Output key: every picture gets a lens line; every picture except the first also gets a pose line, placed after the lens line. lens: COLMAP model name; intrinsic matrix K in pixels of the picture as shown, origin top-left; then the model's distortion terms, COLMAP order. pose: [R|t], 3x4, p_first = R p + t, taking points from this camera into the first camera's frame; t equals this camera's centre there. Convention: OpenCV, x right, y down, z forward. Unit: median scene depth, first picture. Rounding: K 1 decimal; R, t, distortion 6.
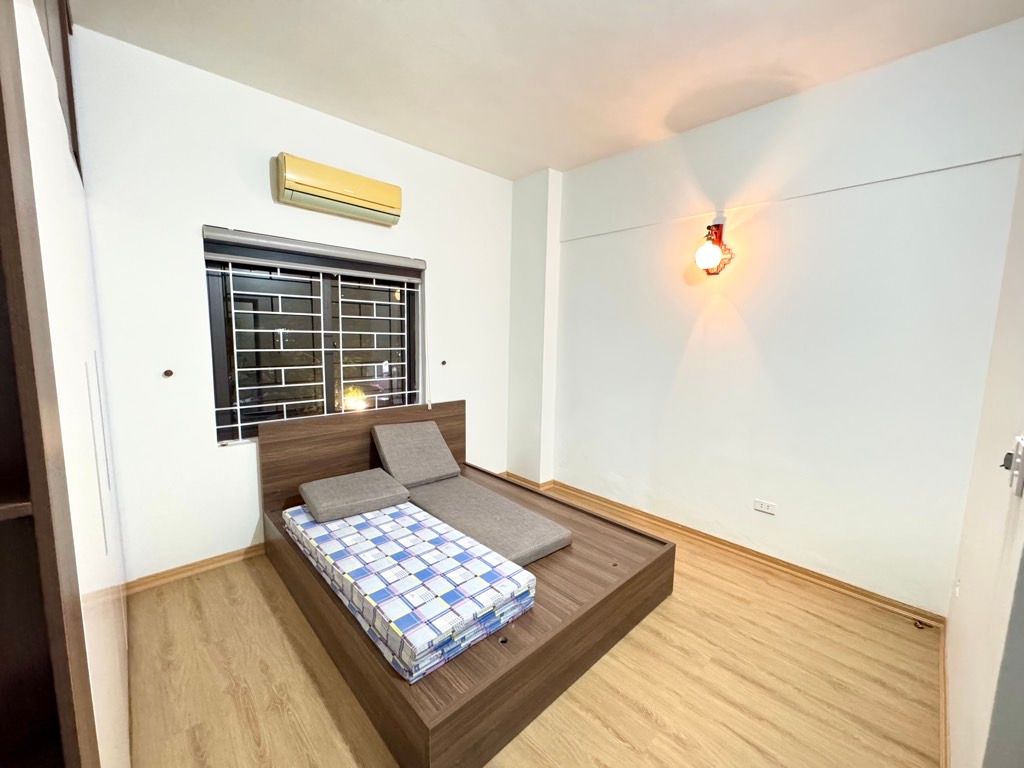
lens RADIAL K [[406.9, 0, 512.9], [0, 406.9, 384.1], [0, 0, 1]] dist [-0.001433, -0.000011]
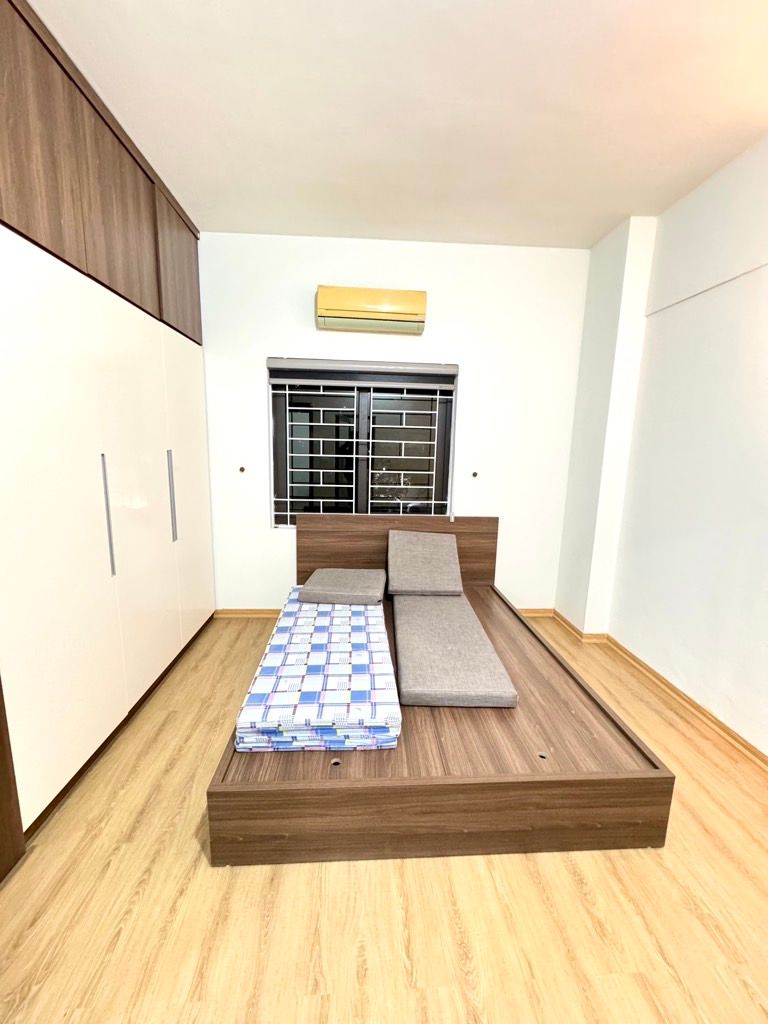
lens RADIAL K [[406.9, 0, 384.1], [0, 406.9, 512.4], [0, 0, 1]] dist [-0.001433, -0.000011]
pose [[0.767141, 0.106781, -0.632529, 0.390504], [-0.086781, 0.994259, 0.062597, -0.009547], [0.635582, 0.006870, 0.772003, 0.221140]]
